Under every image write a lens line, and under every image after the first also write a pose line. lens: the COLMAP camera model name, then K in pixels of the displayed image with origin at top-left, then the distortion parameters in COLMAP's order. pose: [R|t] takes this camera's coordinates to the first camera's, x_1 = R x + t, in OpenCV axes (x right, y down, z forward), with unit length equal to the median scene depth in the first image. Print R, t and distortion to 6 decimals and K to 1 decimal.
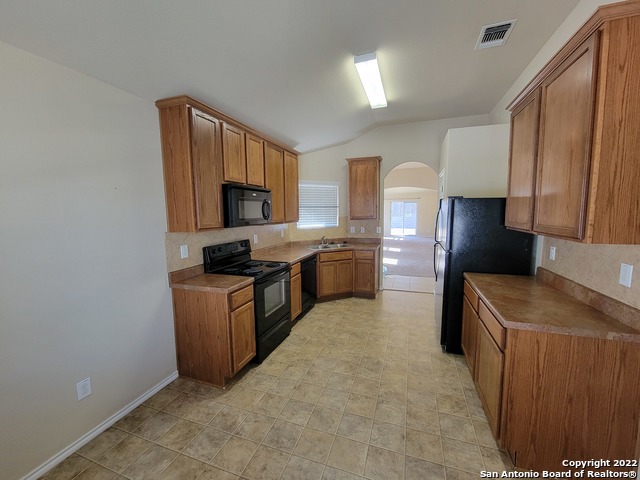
lens RADIAL K [[260.6, 0, 318.8], [0, 260.6, 238.5], [0, 0, 1]] dist [-0.012217, 0.000122]
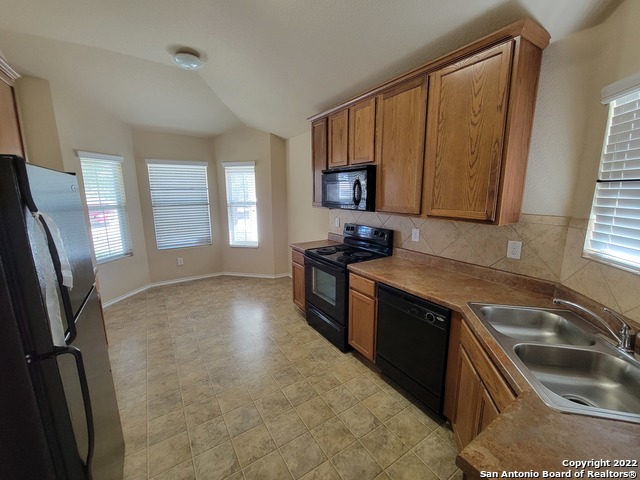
lens RADIAL K [[260.6, 0, 318.9], [0, 260.6, 241.3], [0, 0, 1]] dist [-0.012217, 0.000122]
pose [[-0.614567, 0.172269, -0.769825, 0.515781], [-0.056327, 0.963791, 0.260641, -0.171356], [0.786851, 0.203543, -0.582611, 1.413766]]
